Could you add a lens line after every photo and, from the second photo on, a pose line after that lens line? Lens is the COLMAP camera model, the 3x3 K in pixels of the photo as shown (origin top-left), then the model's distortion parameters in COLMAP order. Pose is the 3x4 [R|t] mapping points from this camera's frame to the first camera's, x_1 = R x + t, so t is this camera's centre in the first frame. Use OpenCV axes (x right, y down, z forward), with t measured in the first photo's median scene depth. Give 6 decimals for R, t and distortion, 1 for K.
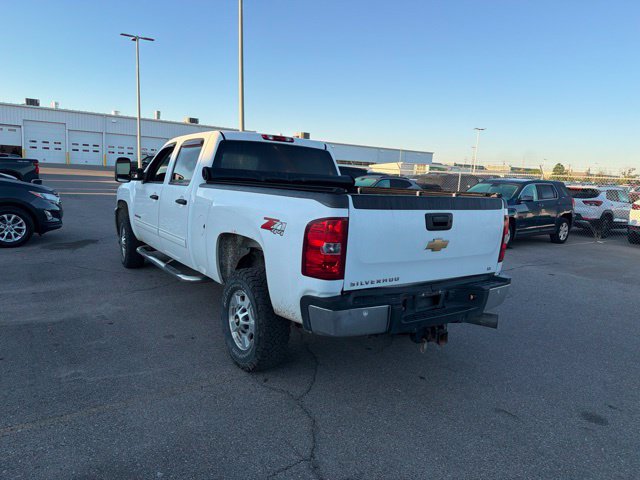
lens RADIAL K [[448.1, 0, 317.1], [0, 448.1, 240.4], [0, 0, 1]] dist [0.009927, -0.005875]
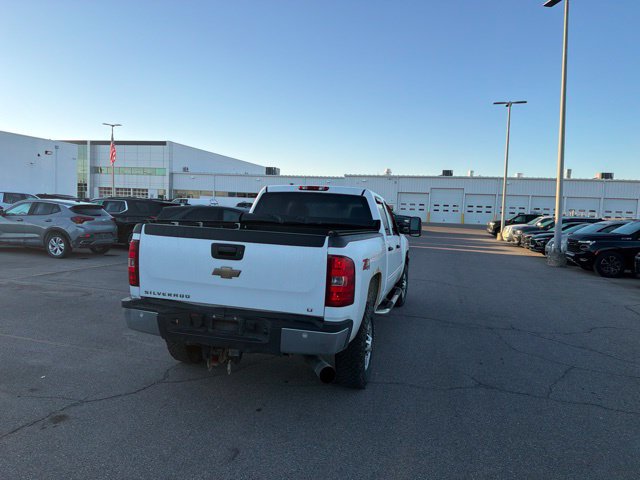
lens RADIAL K [[448.1, 0, 317.1], [0, 448.1, 240.4], [0, 0, 1]] dist [0.009927, -0.005875]
pose [[0.627372, 0.020239, -0.778456, 1.085285], [-0.124952, 0.989326, -0.074980, -0.012166], [0.768629, 0.144310, 0.623205, 0.410752]]
